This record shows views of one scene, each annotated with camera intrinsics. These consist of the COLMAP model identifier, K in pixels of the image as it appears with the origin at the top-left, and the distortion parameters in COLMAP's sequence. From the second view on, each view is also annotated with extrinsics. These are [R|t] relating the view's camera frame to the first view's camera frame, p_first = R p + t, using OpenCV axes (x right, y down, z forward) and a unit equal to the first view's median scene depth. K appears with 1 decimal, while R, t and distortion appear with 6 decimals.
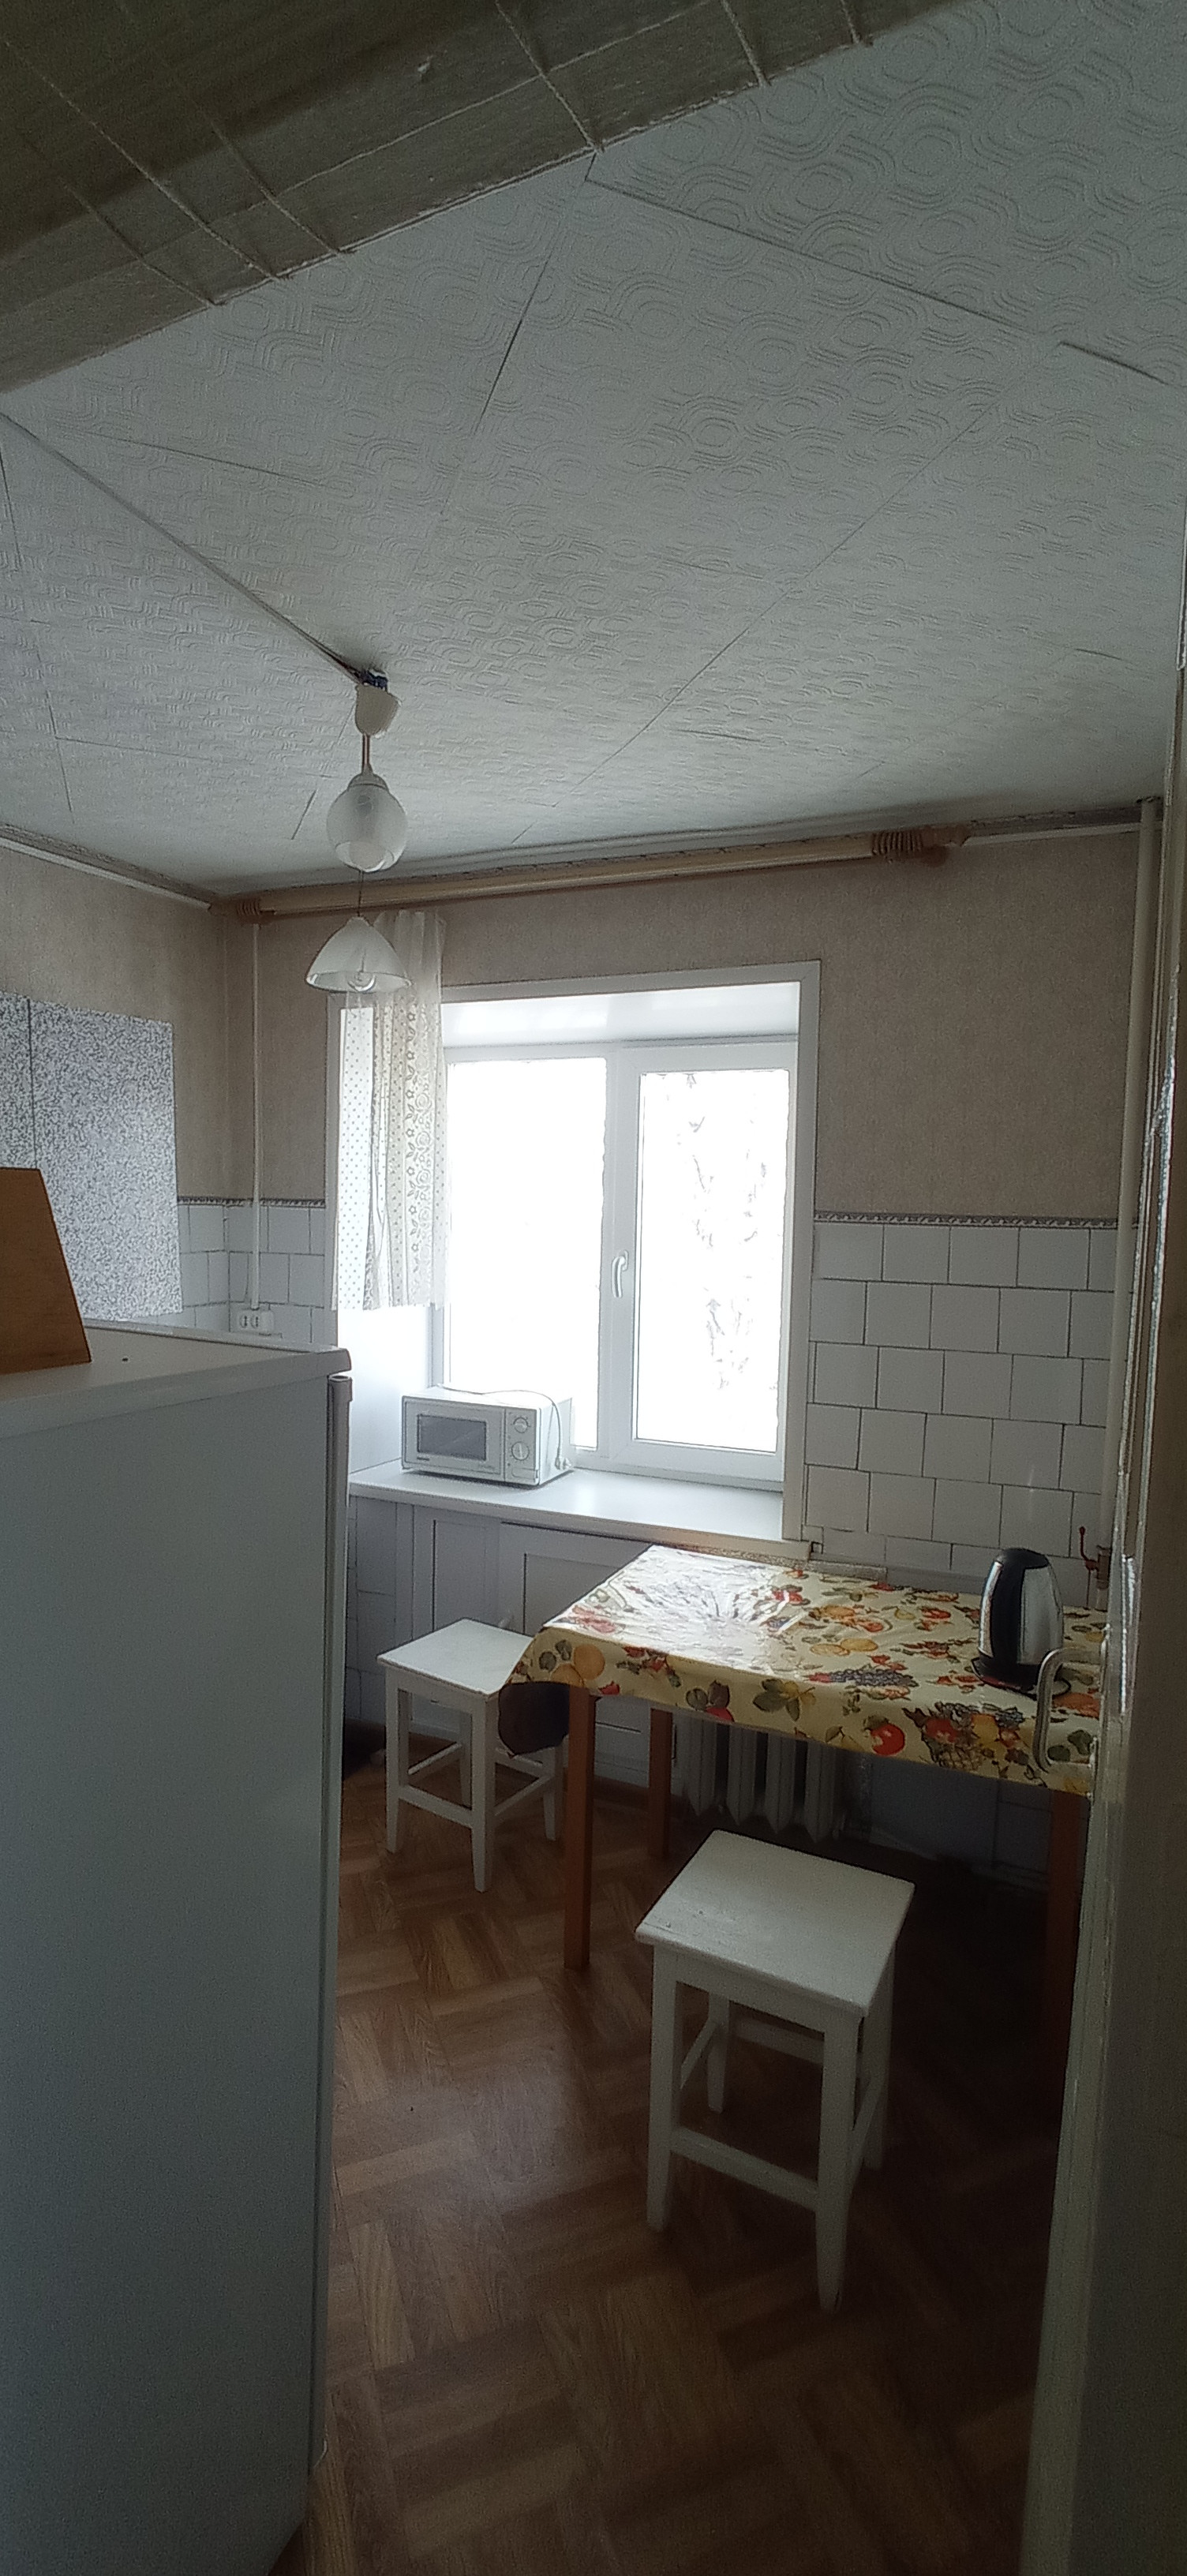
lens RADIAL K [[1169.3, 0, 565.8], [0, 1169.3, 1278.3], [0, 0, 1]] dist [-0.047702, 0.017606]
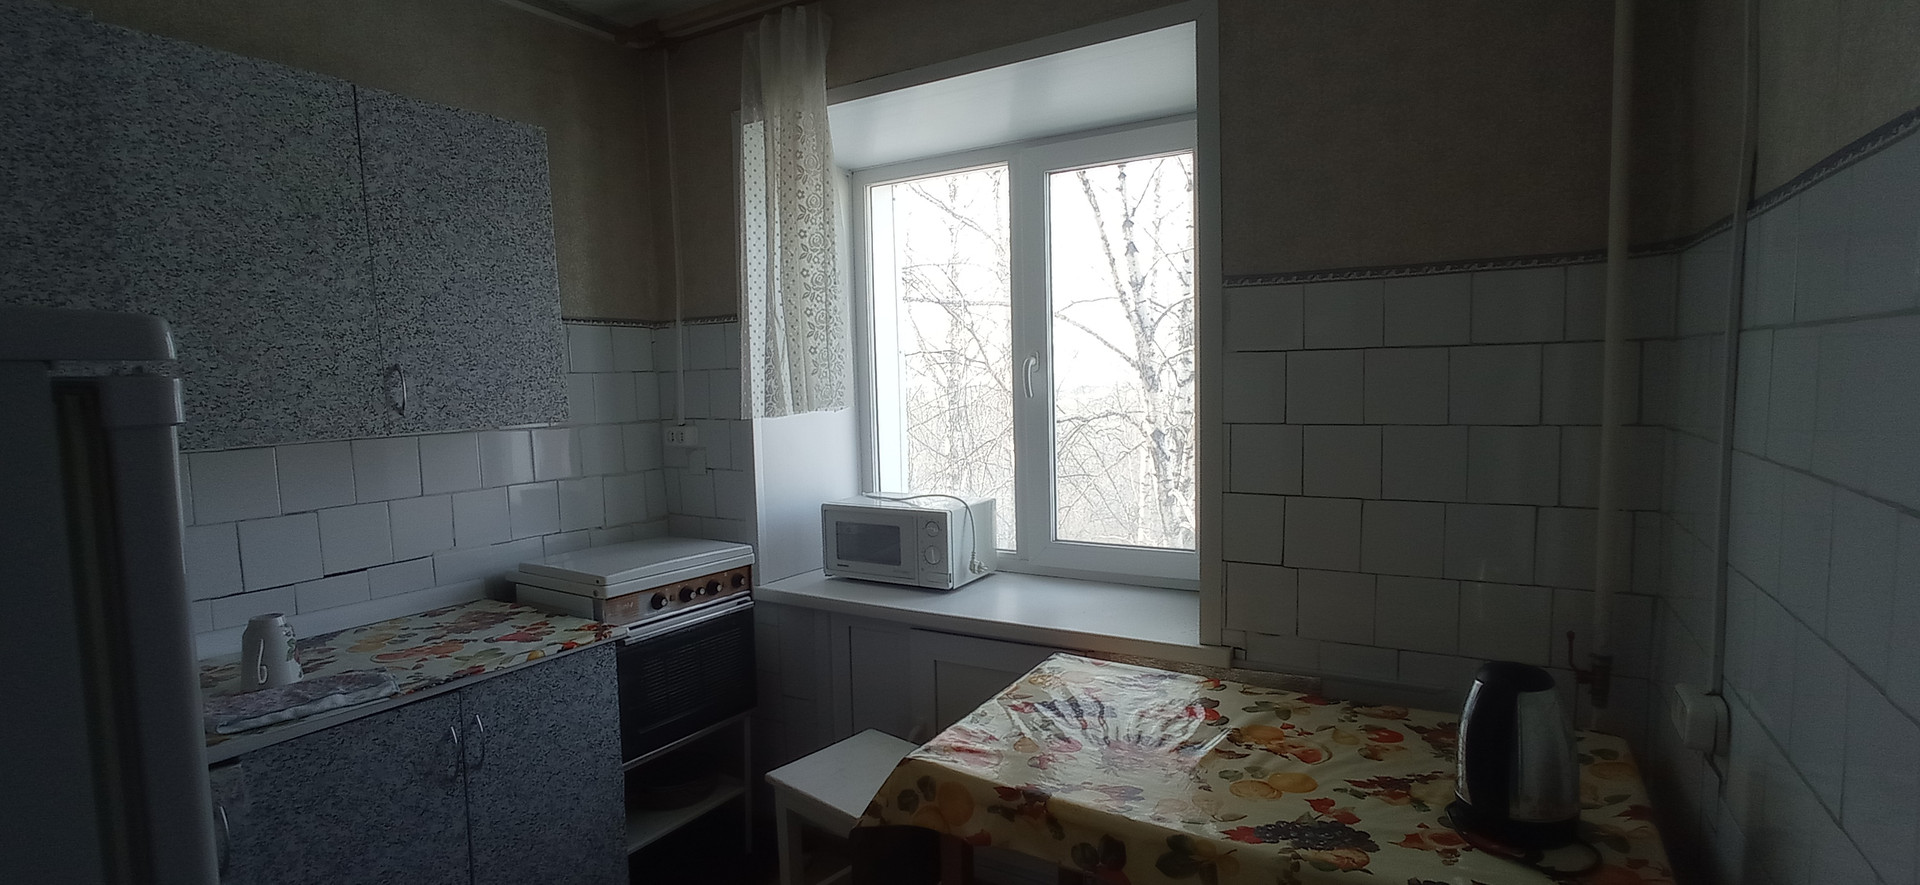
lens RADIAL K [[871.5, 0, 960.8], [0, 871.5, 450.8], [0, 0, 1]] dist [-0.047702, 0.017606]
pose [[0.994558, -0.034909, -0.098163, 0.077819], [0.036957, 0.999134, 0.019120, 0.057995], [0.097411, -0.022644, 0.994987, 0.334952]]
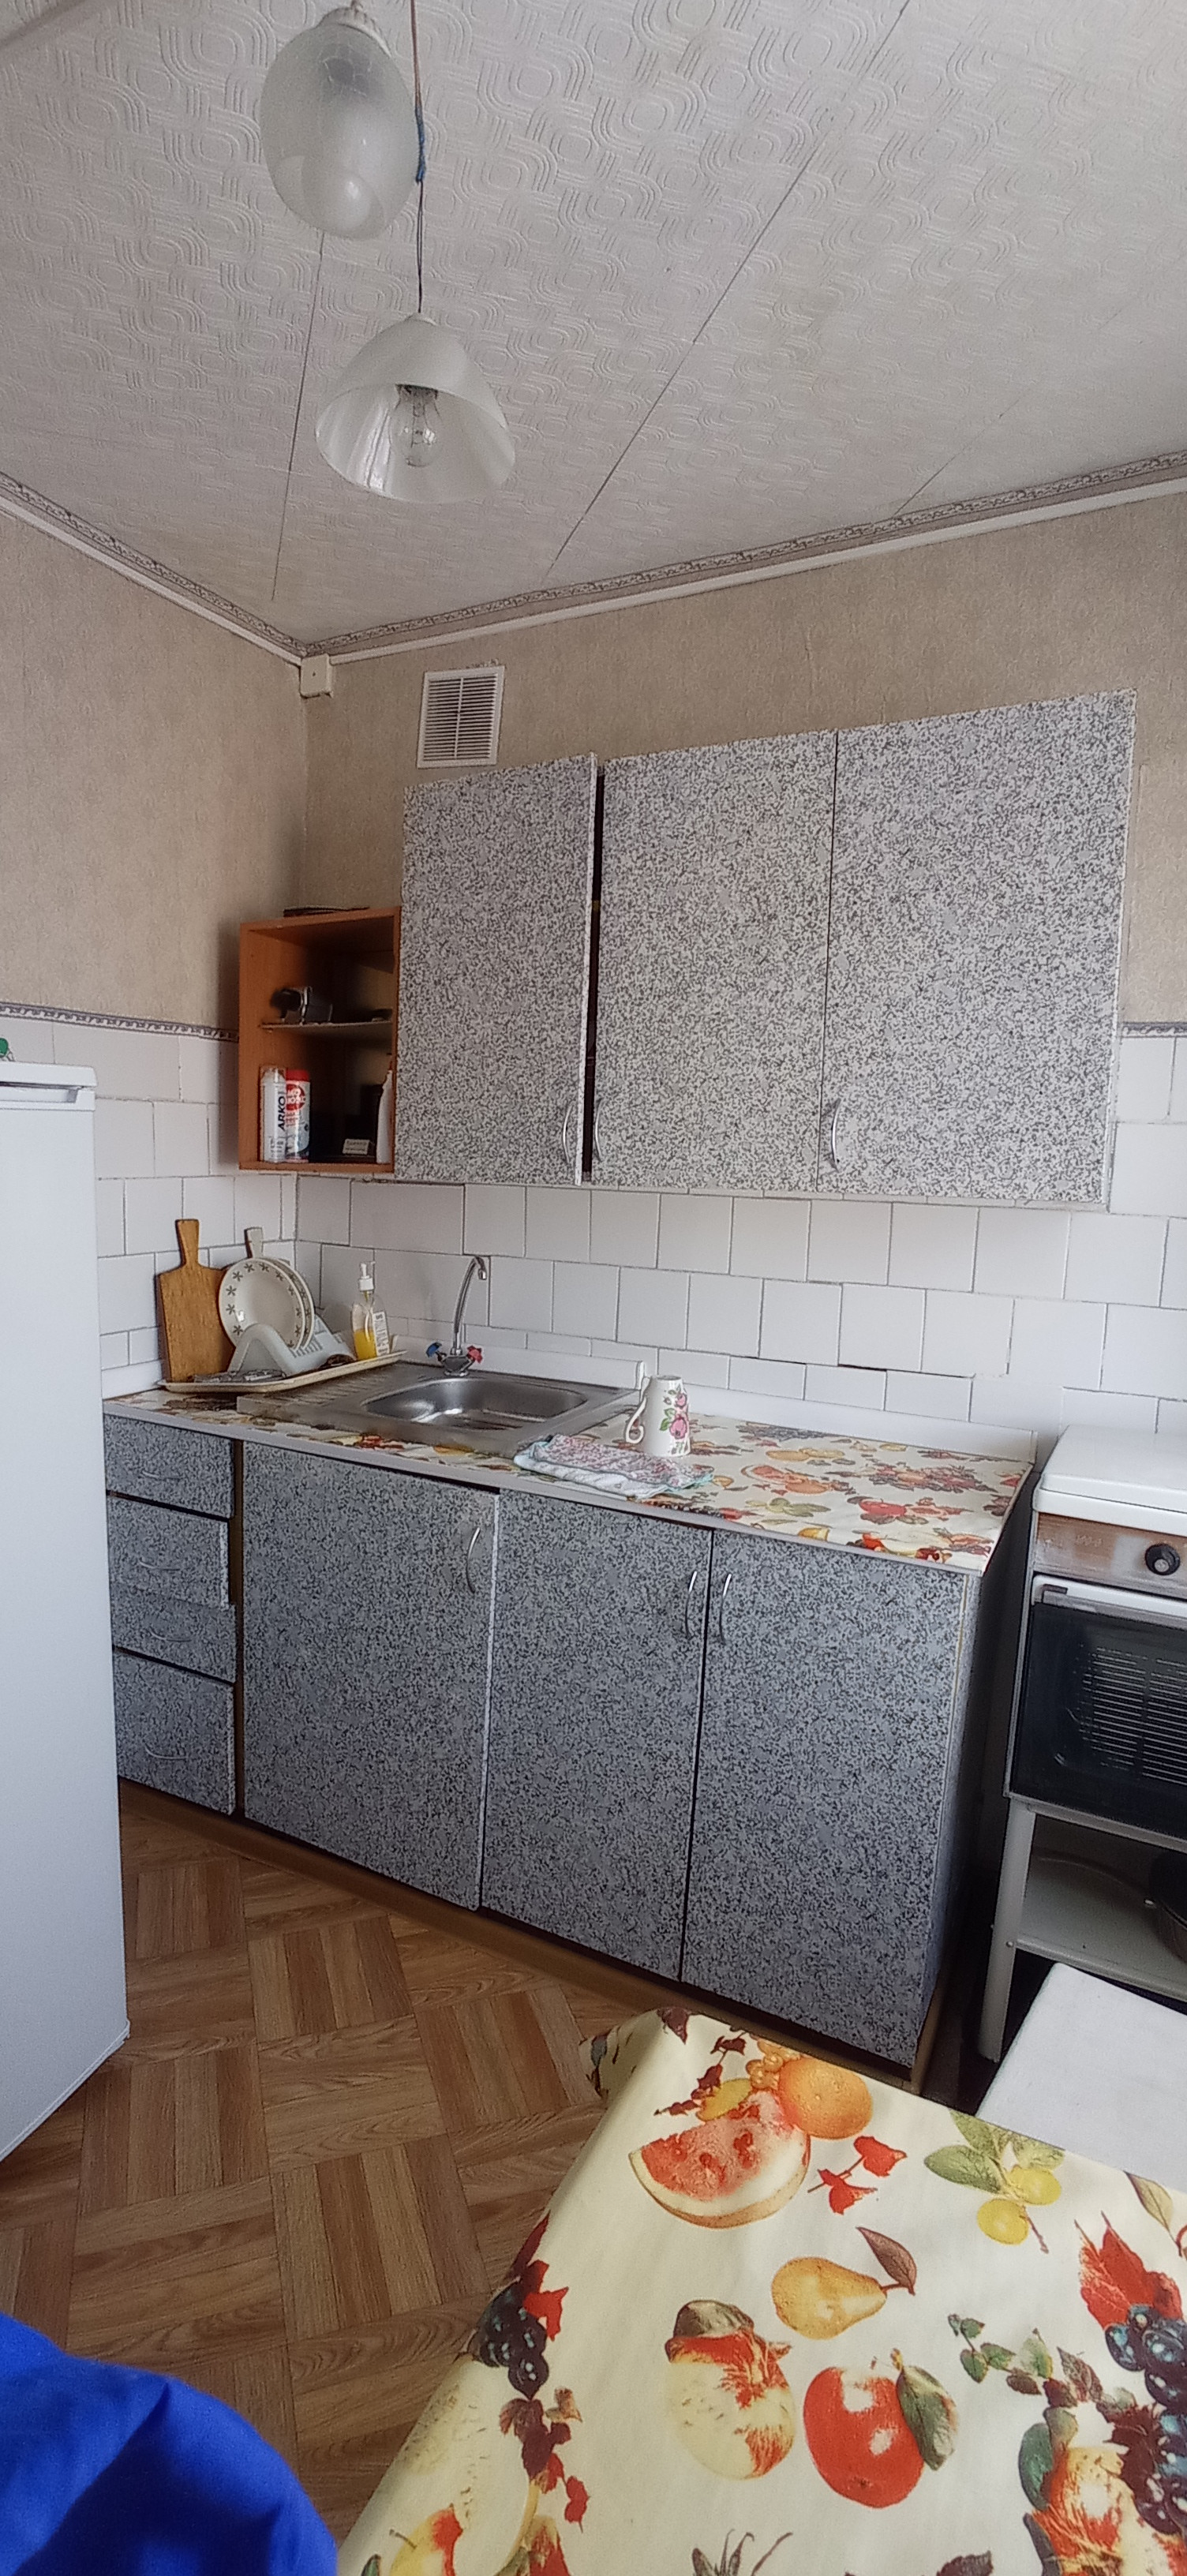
lens RADIAL K [[1169.3, 0, 590.6], [0, 1169.3, 1286.0], [0, 0, 1]] dist [-0.047702, 0.017606]
pose [[-0.017497, 0.101215, -0.994711, 0.270127], [-0.092861, 0.990398, 0.102409, 0.038410], [0.995525, 0.094162, -0.007930, 0.836752]]
